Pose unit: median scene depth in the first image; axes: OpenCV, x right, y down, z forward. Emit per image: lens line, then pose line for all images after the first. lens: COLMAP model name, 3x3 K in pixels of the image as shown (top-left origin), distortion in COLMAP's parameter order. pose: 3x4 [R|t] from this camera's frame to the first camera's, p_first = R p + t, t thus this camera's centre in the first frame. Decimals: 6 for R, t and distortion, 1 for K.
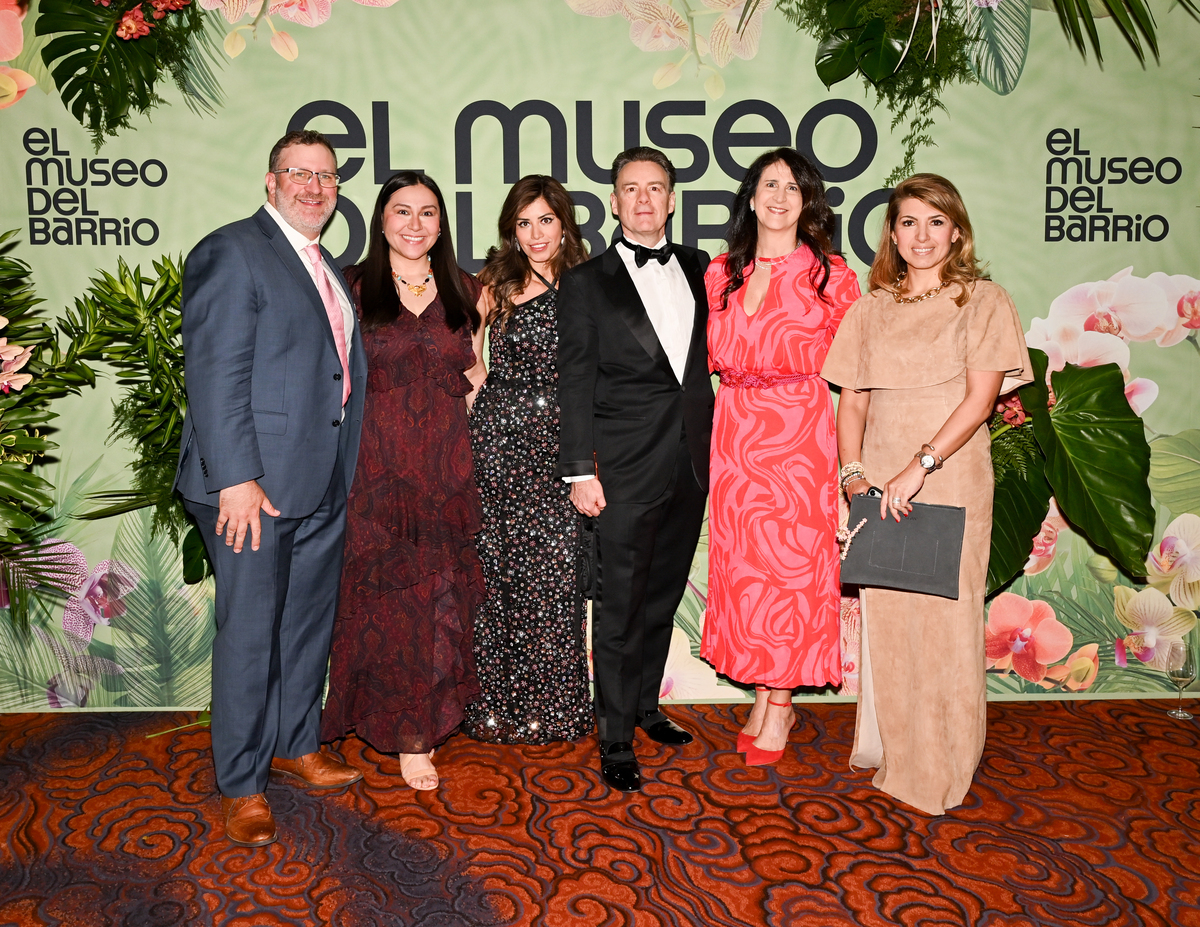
lens RADIAL K [[1155.3, 0, 629.1], [0, 1155.3, 374.5], [0, 0, 1]] dist [-0.010589, 0.004637]
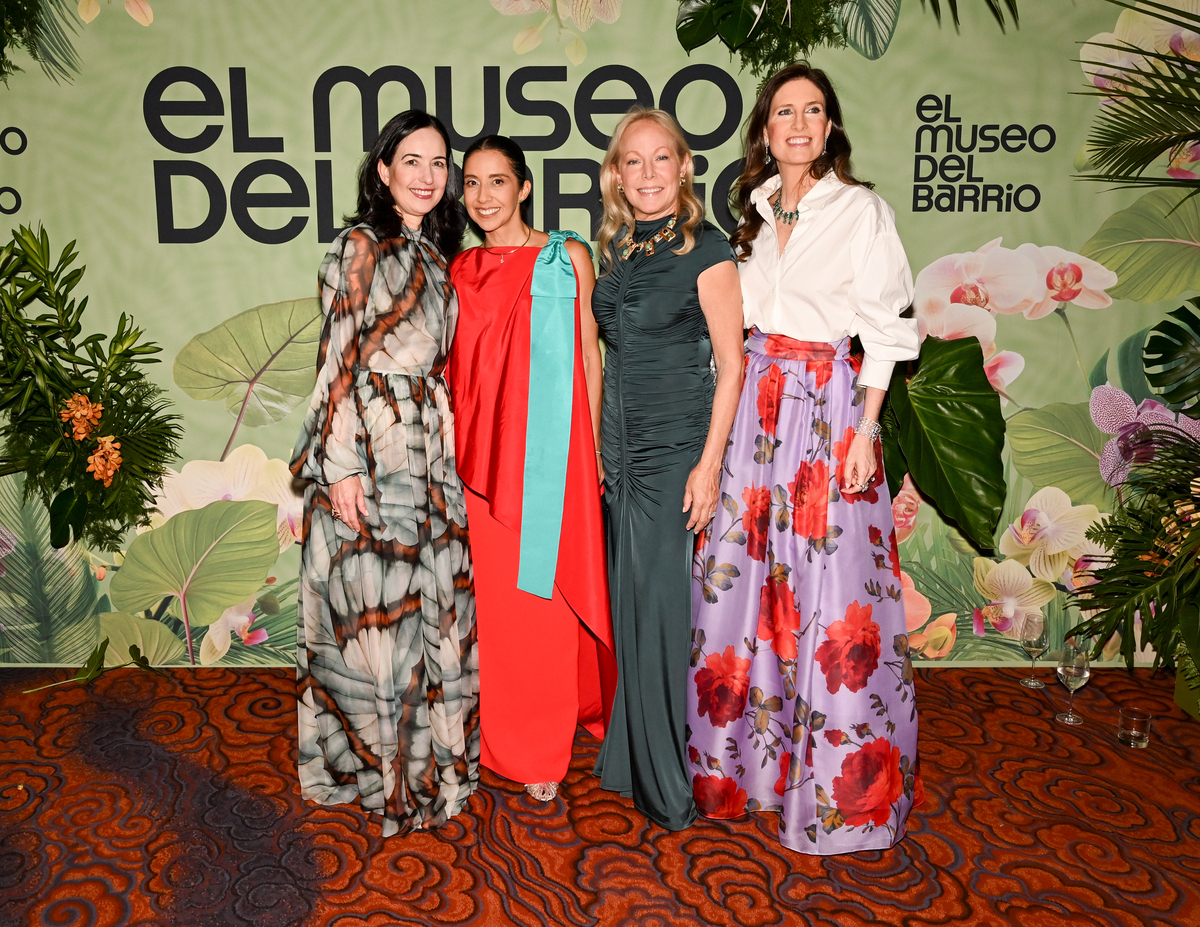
lens RADIAL K [[1140.7, 0, 559.2], [0, 1140.7, 424.8], [0, 0, 1]] dist [-0.010925, 0.007998]
pose [[0.999669, 0.006985, -0.024775, 0.096558], [-0.004912, 0.996556, 0.082781, -0.014854], [0.025268, -0.082632, 0.996260, 0.009951]]
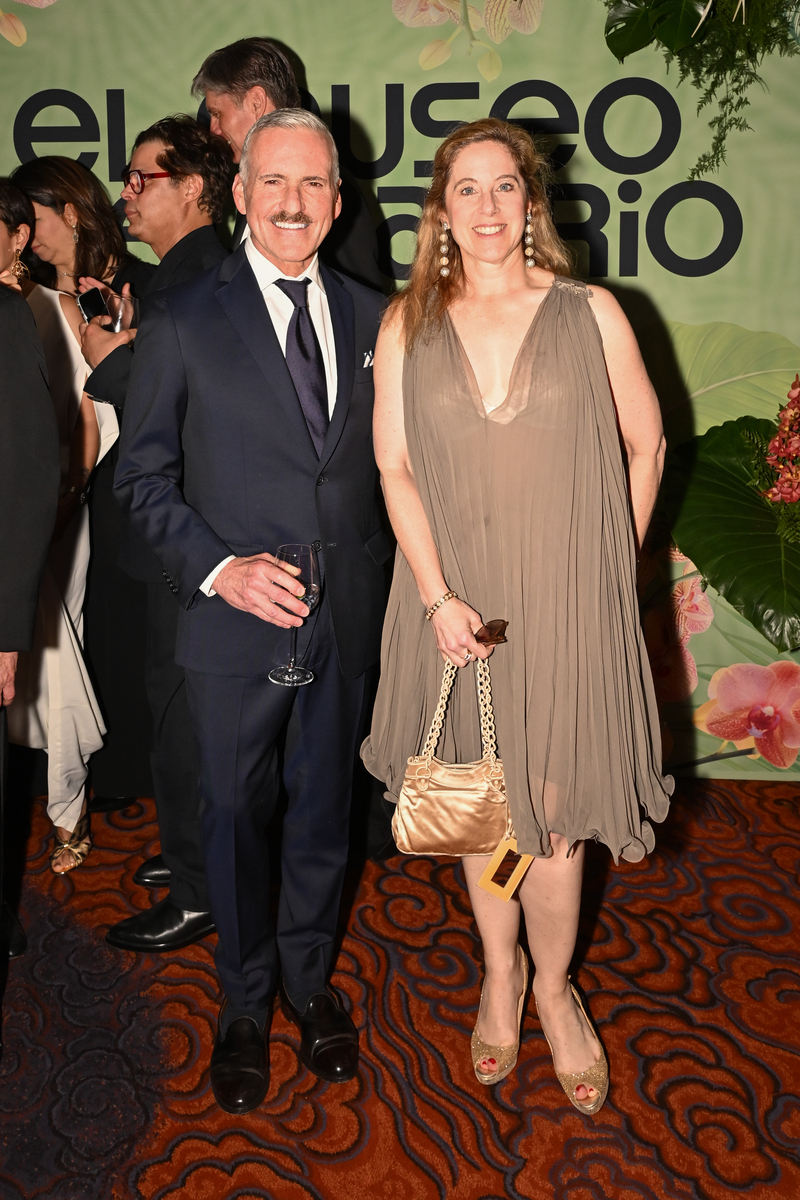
lens RADIAL K [[1108.1, 0, 381.4], [0, 1108.1, 384.2], [0, 0, 1]] dist [-0.001363, -0.010970]
pose [[0.994993, 0.007741, -0.099647, 0.087321], [-0.008026, 0.999965, -0.002452, -0.007159], [0.099625, 0.003239, 0.995020, 0.180934]]
